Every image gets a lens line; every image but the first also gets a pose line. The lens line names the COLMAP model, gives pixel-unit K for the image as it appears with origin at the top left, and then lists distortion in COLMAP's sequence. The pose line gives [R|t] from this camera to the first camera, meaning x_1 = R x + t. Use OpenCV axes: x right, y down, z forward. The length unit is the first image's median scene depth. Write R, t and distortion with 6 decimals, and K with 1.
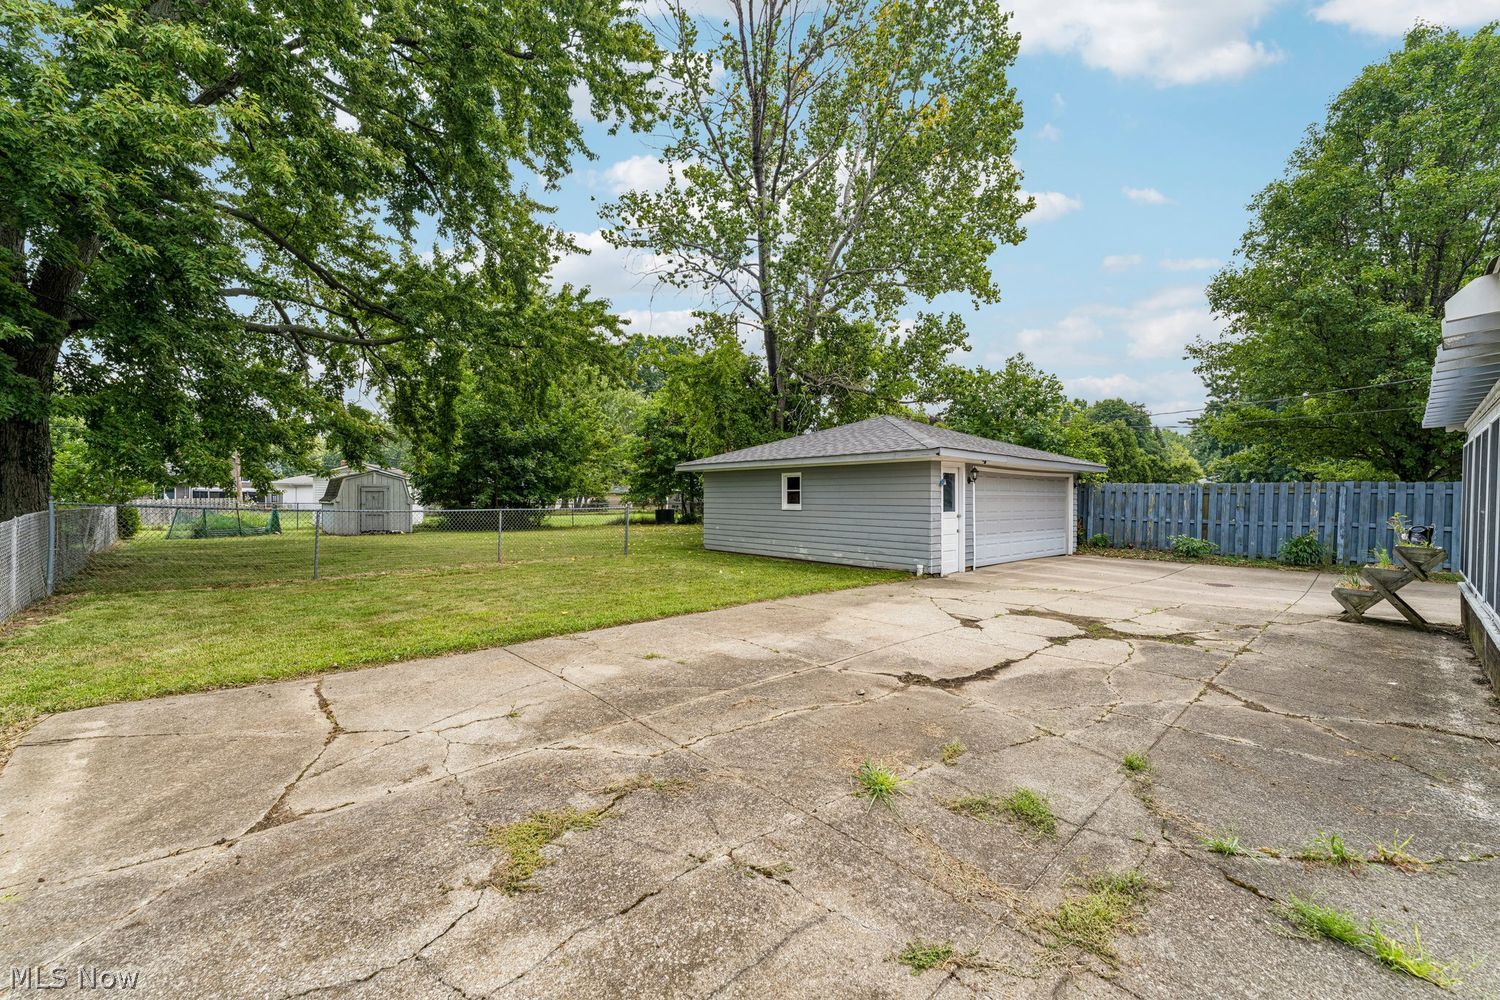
lens RADIAL K [[612.0, 0, 759.6], [0, 612.0, 503.9], [0, 0, 1]] dist [-0.003058, -0.001340]
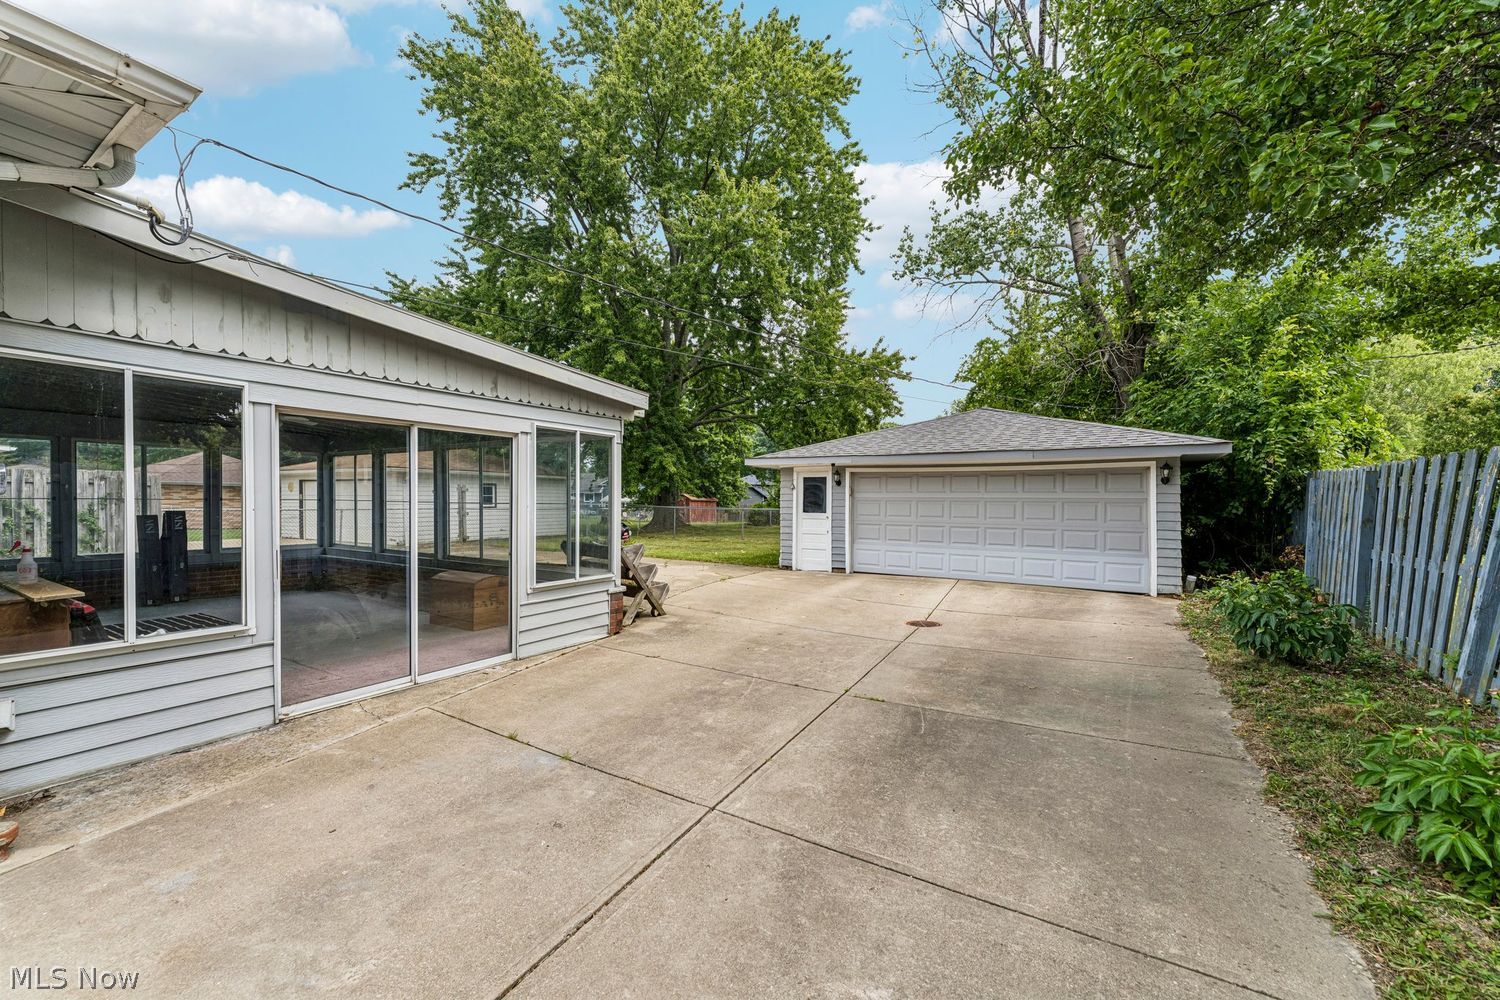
lens RADIAL K [[612.0, 0, 754.9], [0, 612.0, 507.0], [0, 0, 1]] dist [-0.003058, -0.001340]
pose [[0.267439, 0.004076, -0.963566, 1.077894], [-0.015506, 0.999880, -0.000074, 0.002768], [0.963450, 0.014961, 0.267470, 0.498908]]
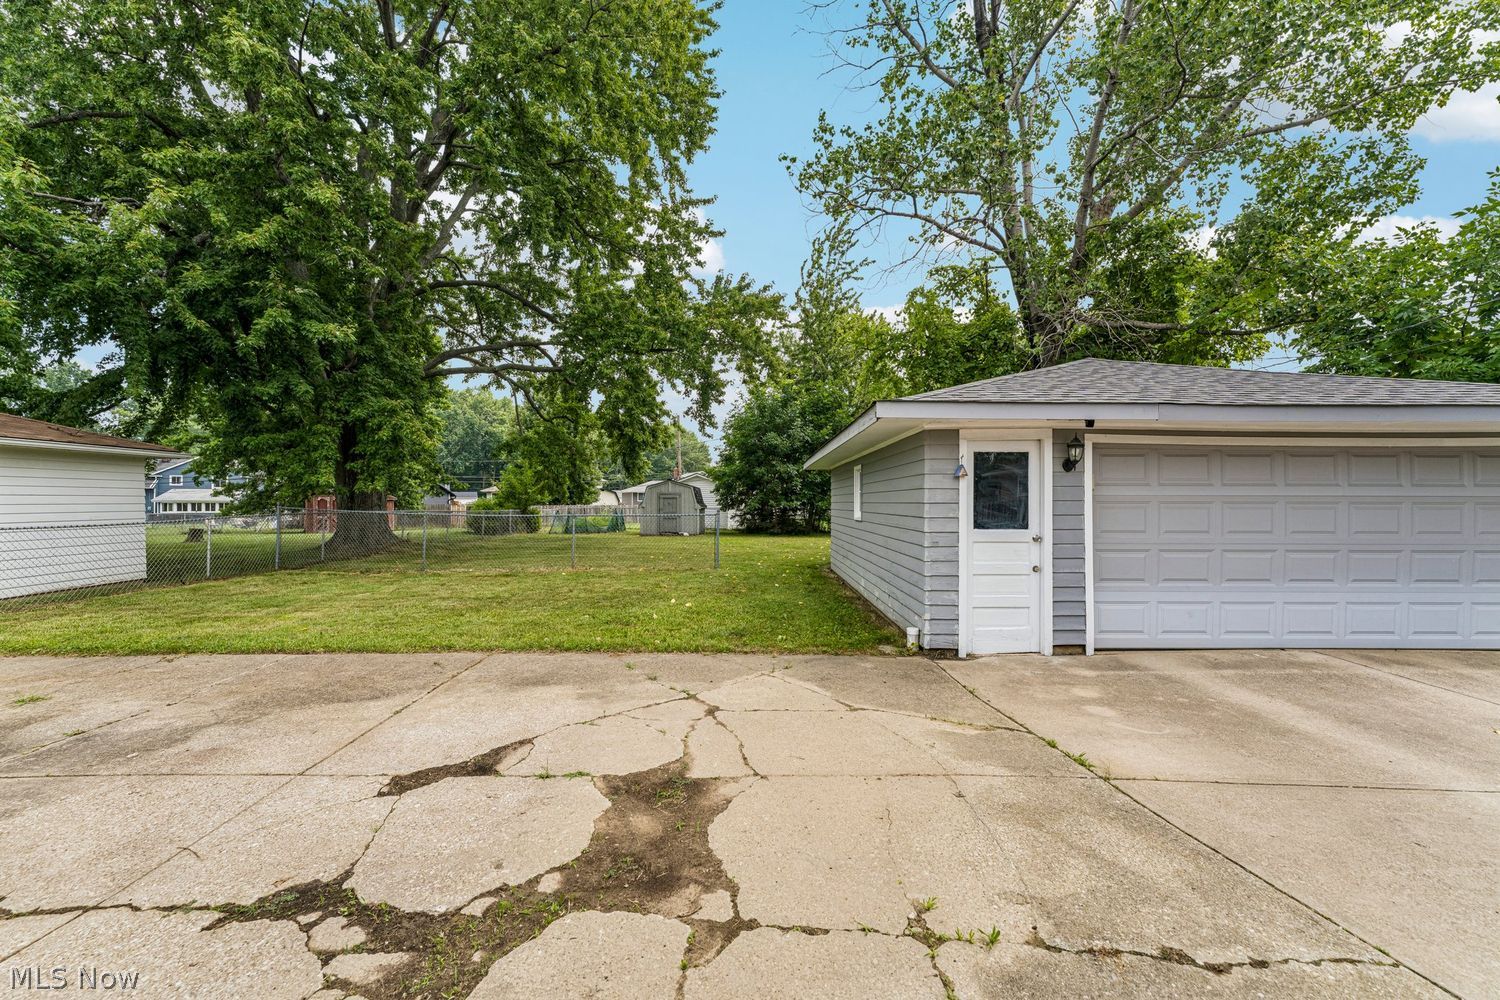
lens RADIAL K [[612.0, 0, 758.9], [0, 612.0, 502.9], [0, 0, 1]] dist [-0.003058, -0.001340]
pose [[0.737504, -0.002589, -0.675337, 0.409526], [-0.004539, 0.999951, -0.008791, -0.003181], [0.675327, 0.009549, 0.737456, 0.404744]]
